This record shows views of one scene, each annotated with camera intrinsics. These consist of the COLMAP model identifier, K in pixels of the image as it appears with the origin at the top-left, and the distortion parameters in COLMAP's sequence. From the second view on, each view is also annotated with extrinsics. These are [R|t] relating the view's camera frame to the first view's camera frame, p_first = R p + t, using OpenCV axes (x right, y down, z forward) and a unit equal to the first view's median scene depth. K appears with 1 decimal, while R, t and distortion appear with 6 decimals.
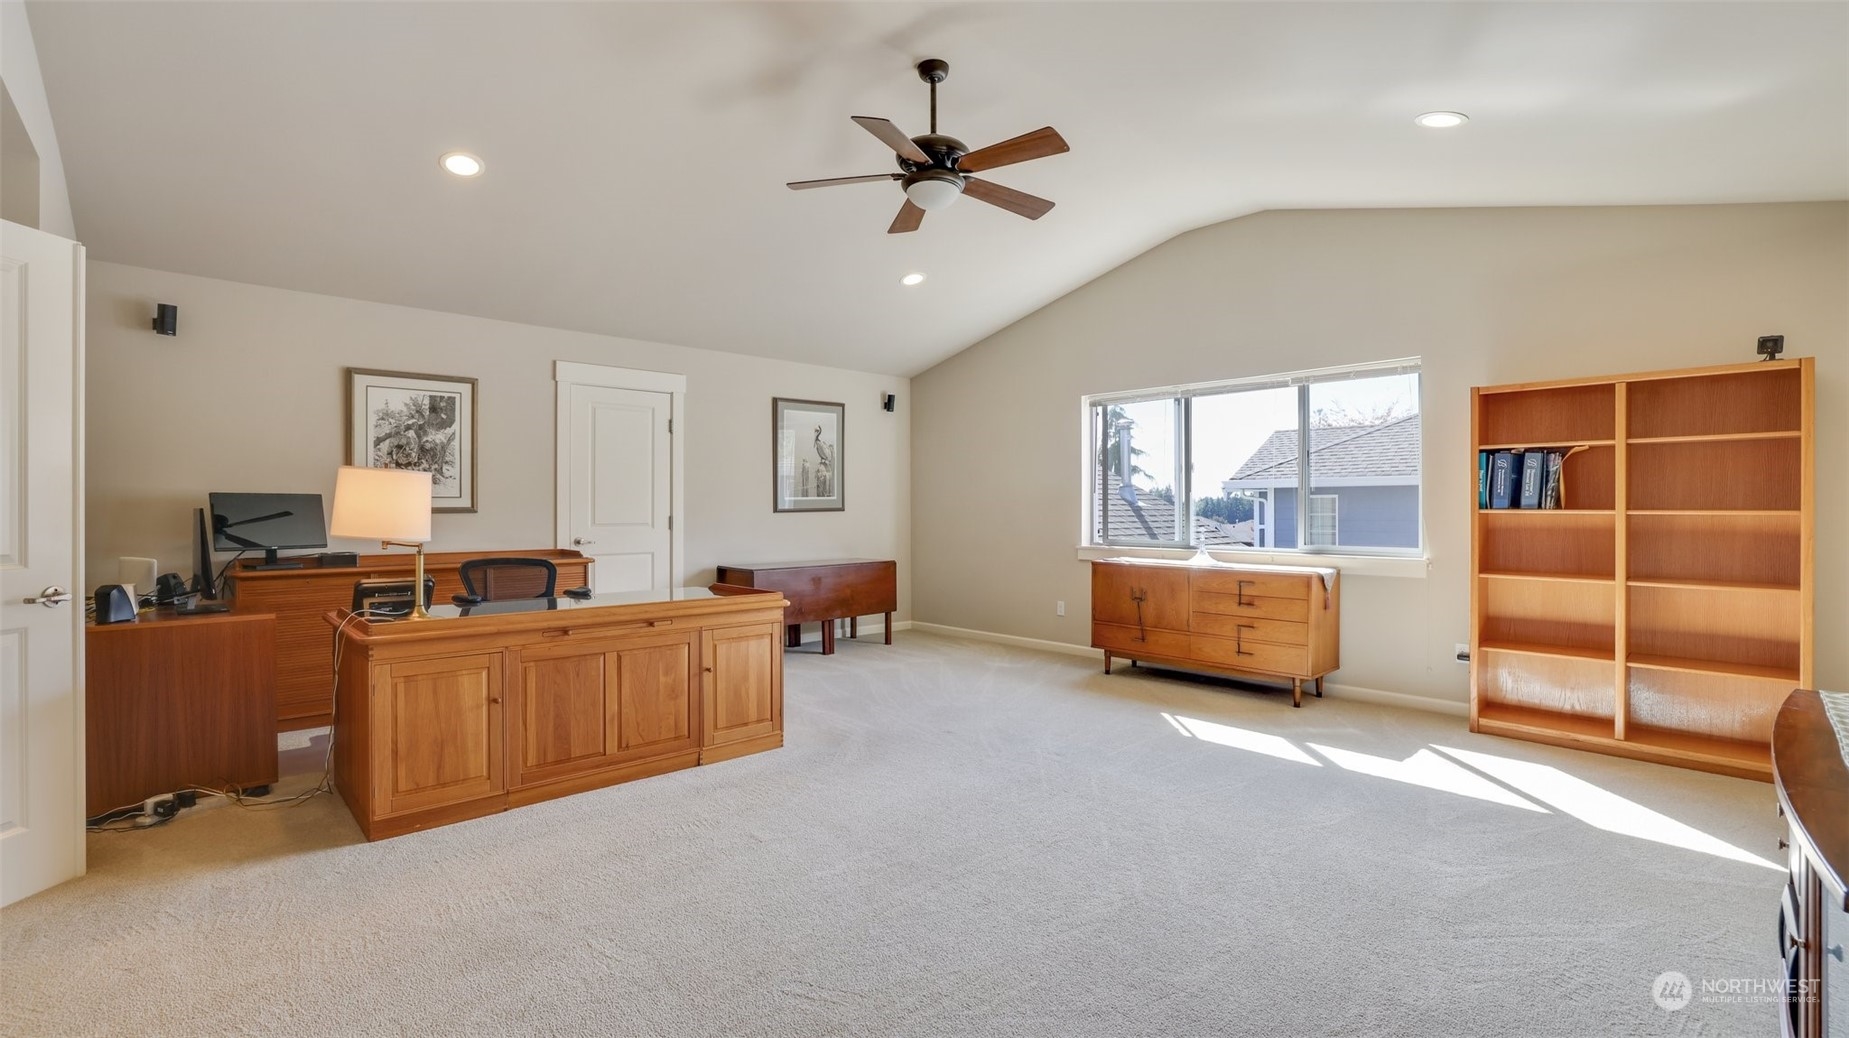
lens RADIAL K [[830.3, 0, 856.0], [0, 830.3, 509.7], [0, 0, 1]] dist [-0.025744, 0.002564]
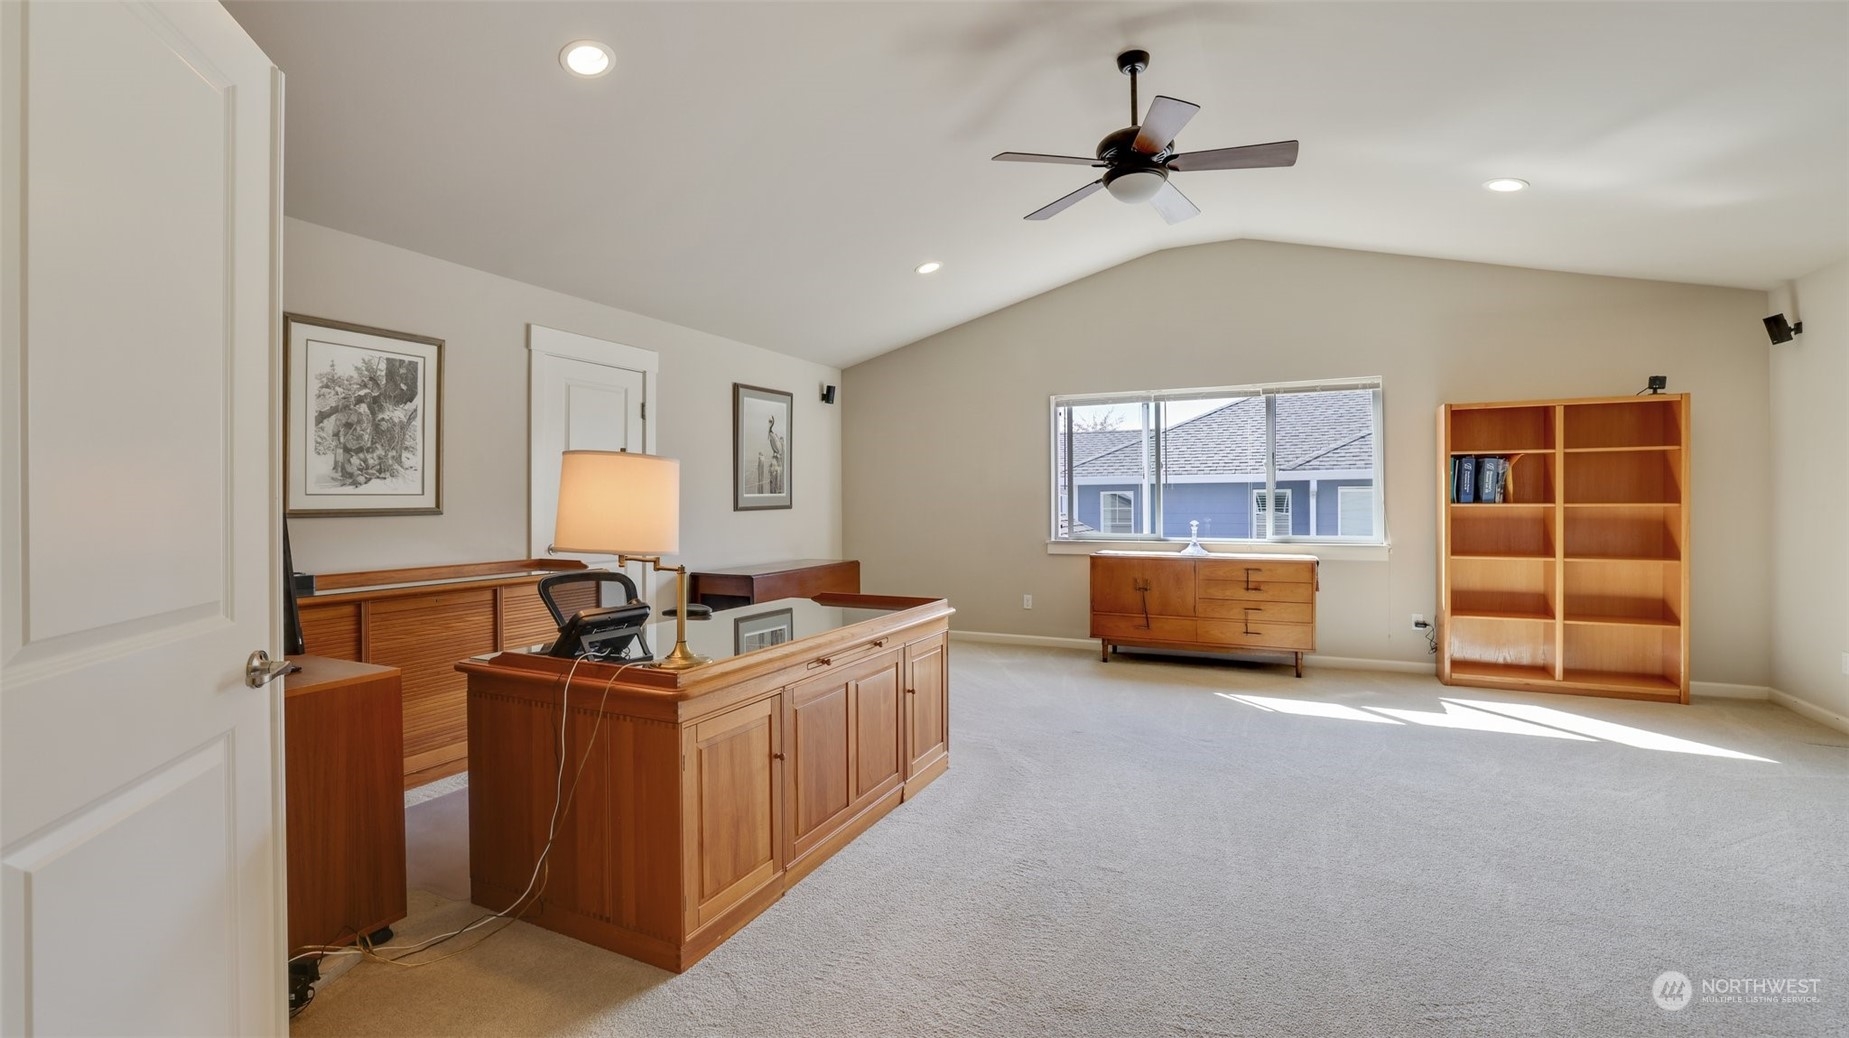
lens RADIAL K [[830.3, 0, 898.1], [0, 830.3, 501.1], [0, 0, 1]] dist [-0.025744, 0.002564]
pose [[0.924273, -0.004194, 0.381709, -0.389044], [0.006142, 0.999974, -0.003886, -0.003697], [-0.381682, 0.005936, 0.924275, 0.143612]]
